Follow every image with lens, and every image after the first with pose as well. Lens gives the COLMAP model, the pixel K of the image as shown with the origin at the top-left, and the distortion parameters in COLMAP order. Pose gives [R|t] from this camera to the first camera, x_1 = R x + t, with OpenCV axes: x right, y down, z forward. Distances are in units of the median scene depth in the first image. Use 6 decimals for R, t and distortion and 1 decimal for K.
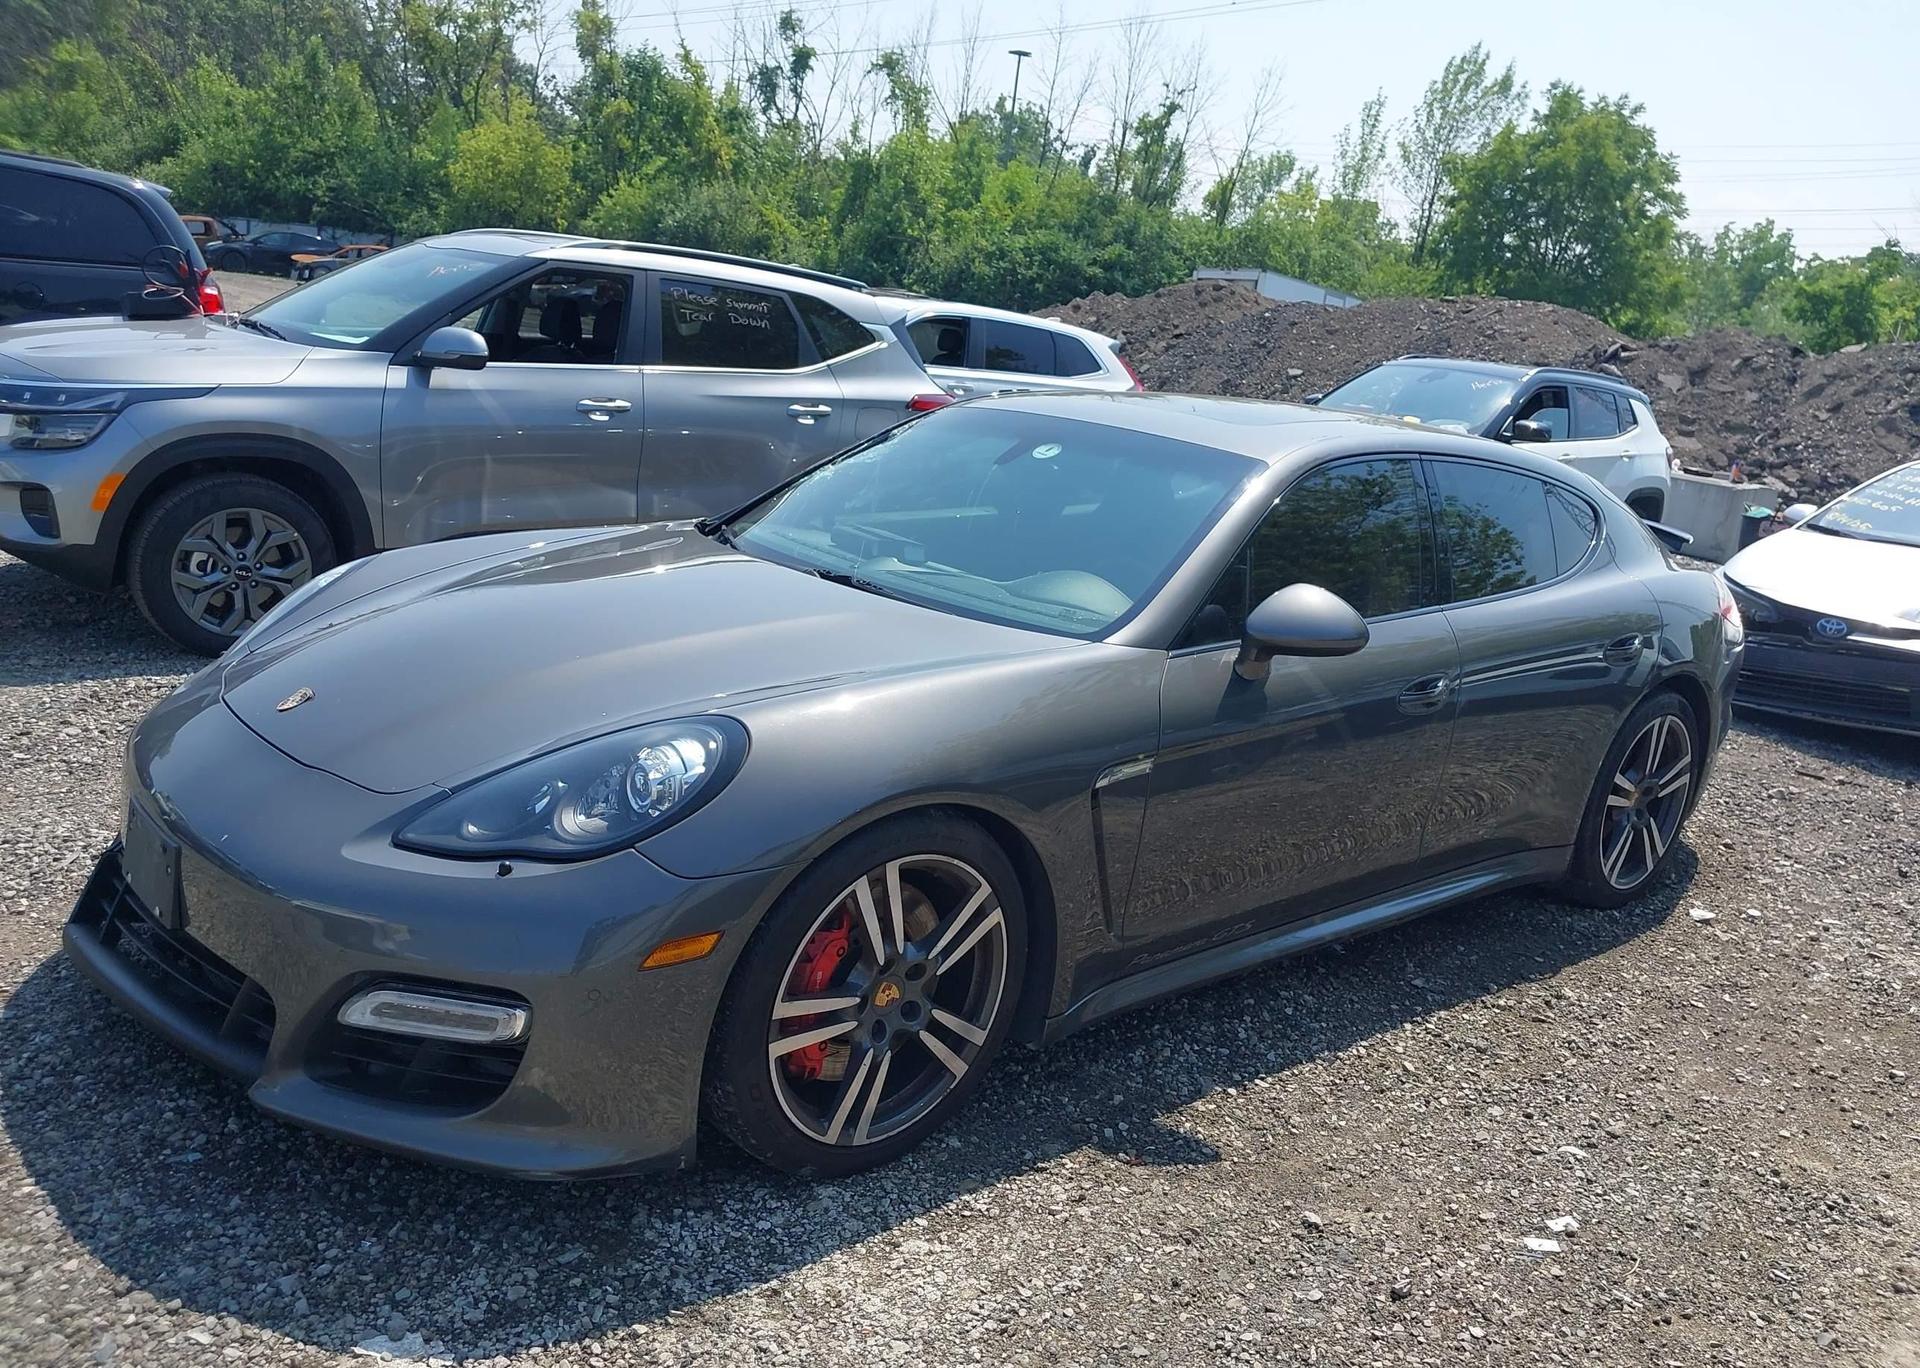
lens RADIAL K [[1509.3, 0, 913.5], [0, 1509.3, 710.7], [0, 0, 1]] dist [0.020414, -0.020935]
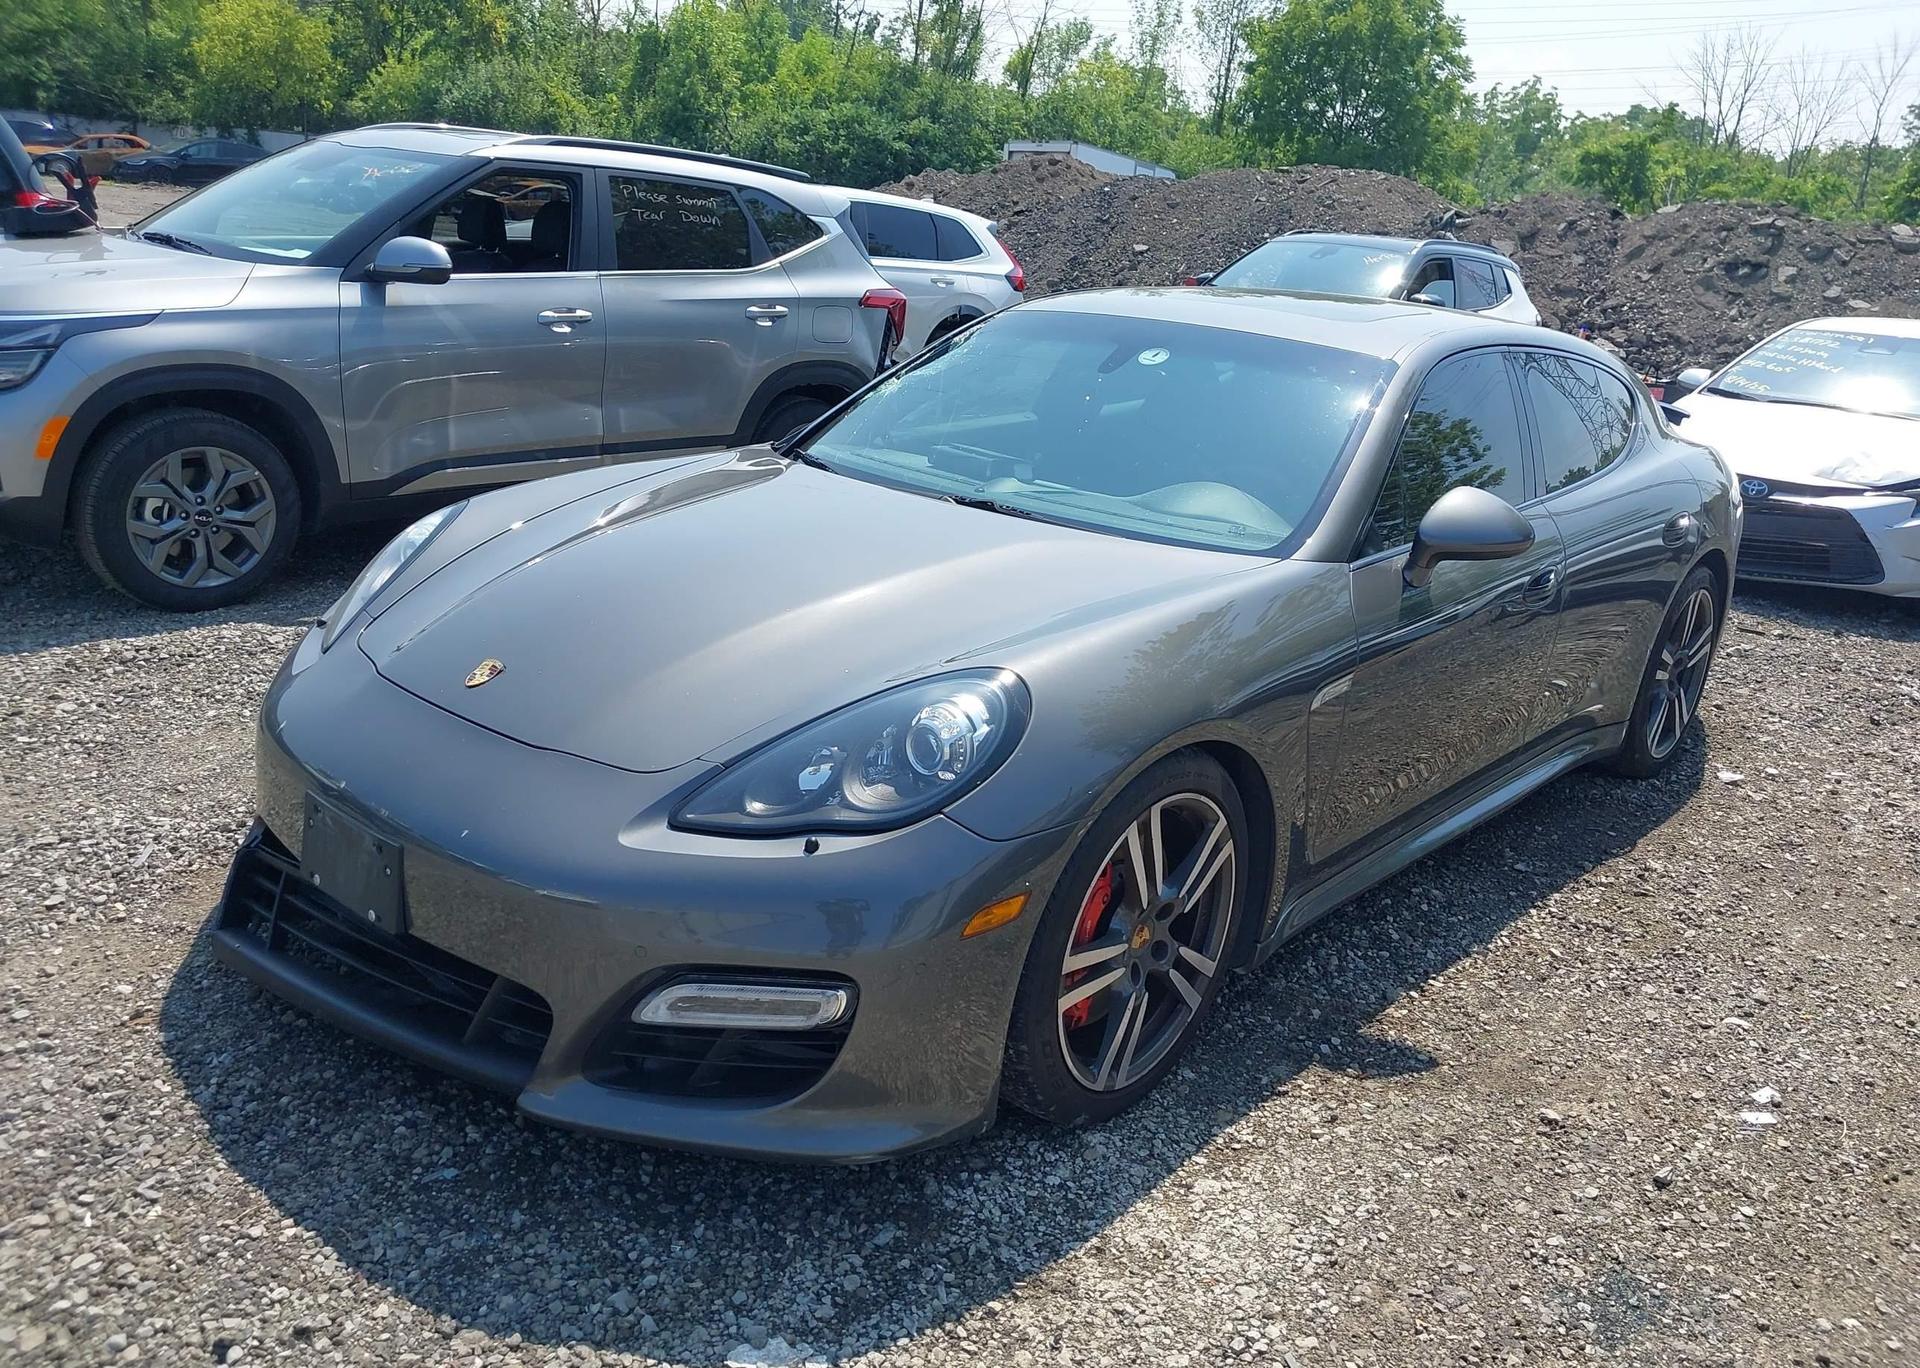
lens RADIAL K [[1509.3, 0, 913.5], [0, 1509.3, 710.7], [0, 0, 1]] dist [0.020414, -0.020935]
pose [[0.990219, -0.067416, 0.122149, -0.164686], [0.058169, 0.995274, 0.077755, -0.025503], [-0.126814, -0.069889, 0.989461, 0.036263]]
